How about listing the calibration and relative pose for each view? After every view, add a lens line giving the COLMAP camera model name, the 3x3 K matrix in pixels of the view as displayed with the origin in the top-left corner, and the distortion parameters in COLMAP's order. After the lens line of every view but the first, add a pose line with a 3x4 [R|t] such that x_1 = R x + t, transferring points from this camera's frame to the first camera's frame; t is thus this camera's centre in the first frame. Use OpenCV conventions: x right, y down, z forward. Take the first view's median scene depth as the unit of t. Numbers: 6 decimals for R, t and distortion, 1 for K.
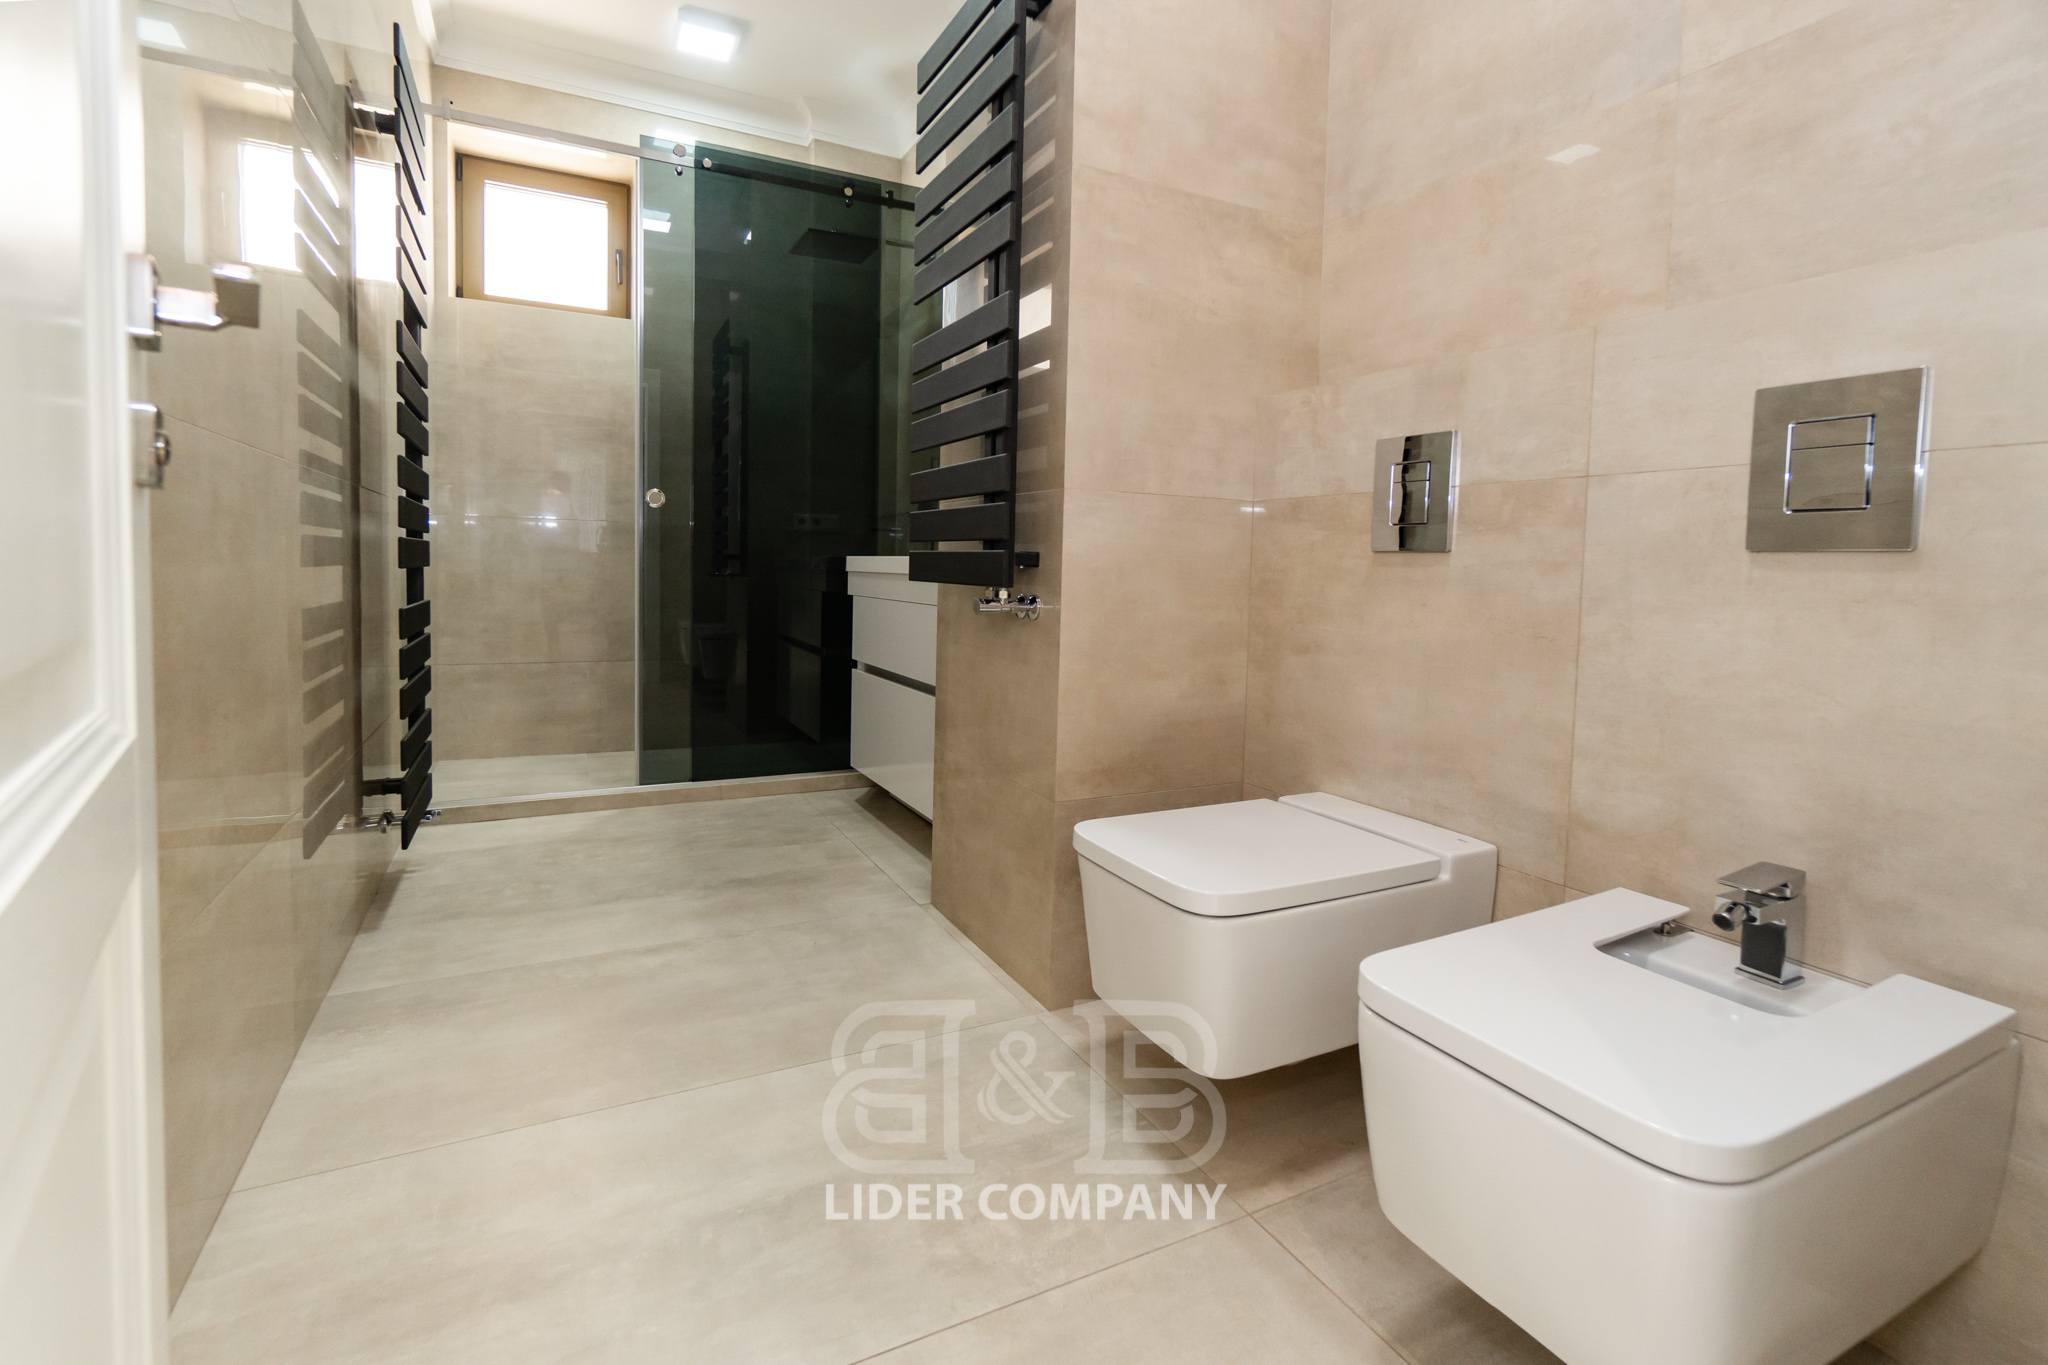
lens RADIAL K [[895.7, 0, 978.5], [0, 895.7, 609.0], [0, 0, 1]] dist [-0.004249, 0.000302]
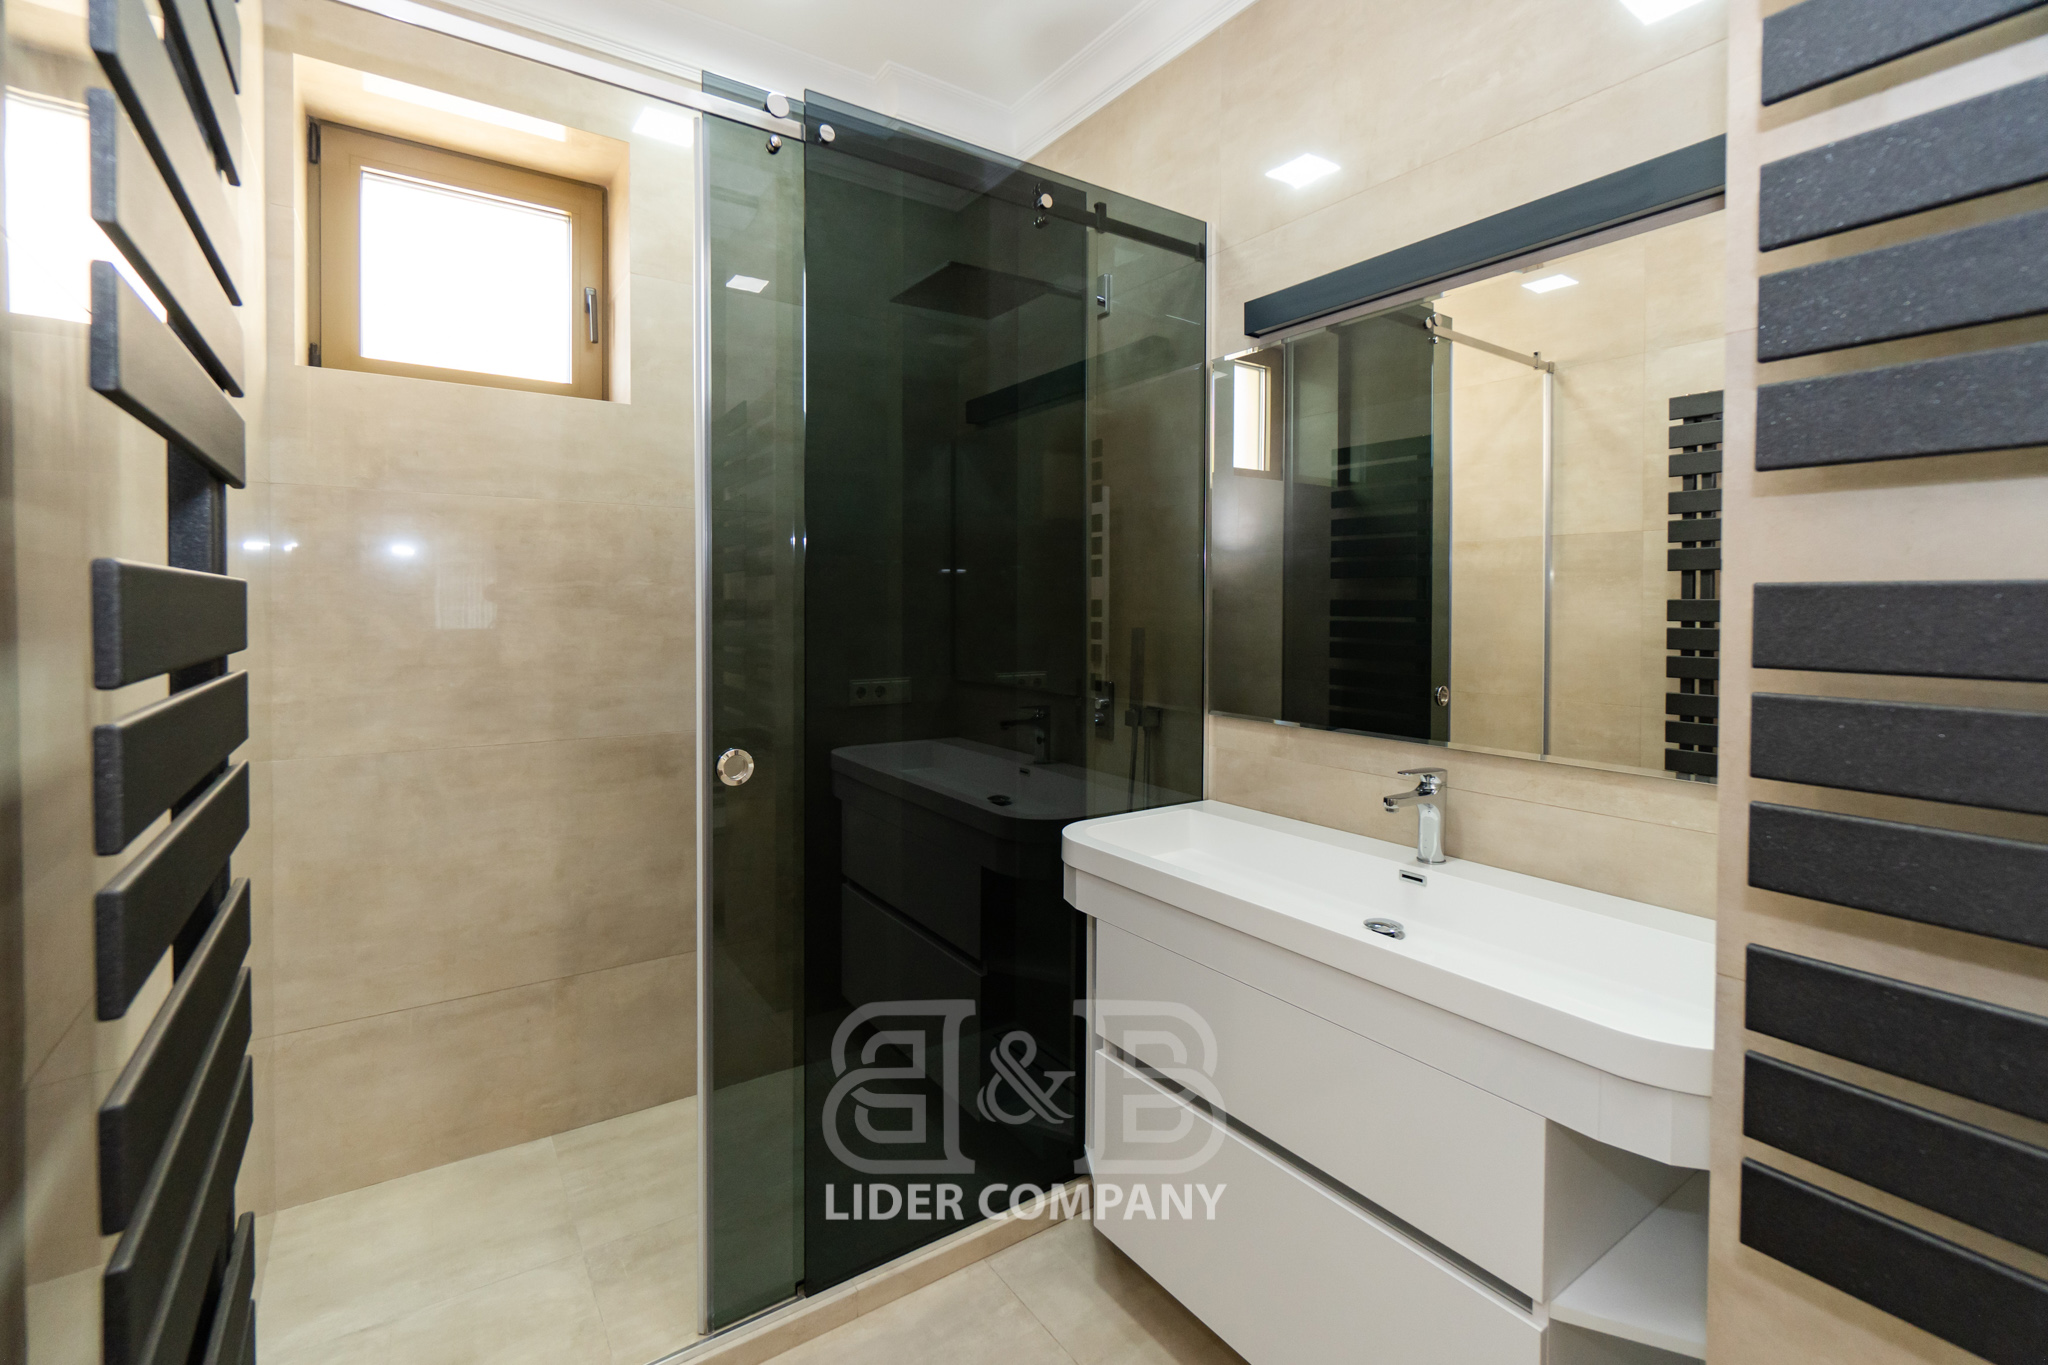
lens RADIAL K [[895.7, 0, 979.8], [0, 895.7, 618.6], [0, 0, 1]] dist [-0.004249, 0.000302]
pose [[0.991720, -0.023507, 0.126252, -0.238027], [0.028234, 0.998961, -0.035786, -0.156407], [-0.125280, 0.039054, 0.991352, 0.391946]]
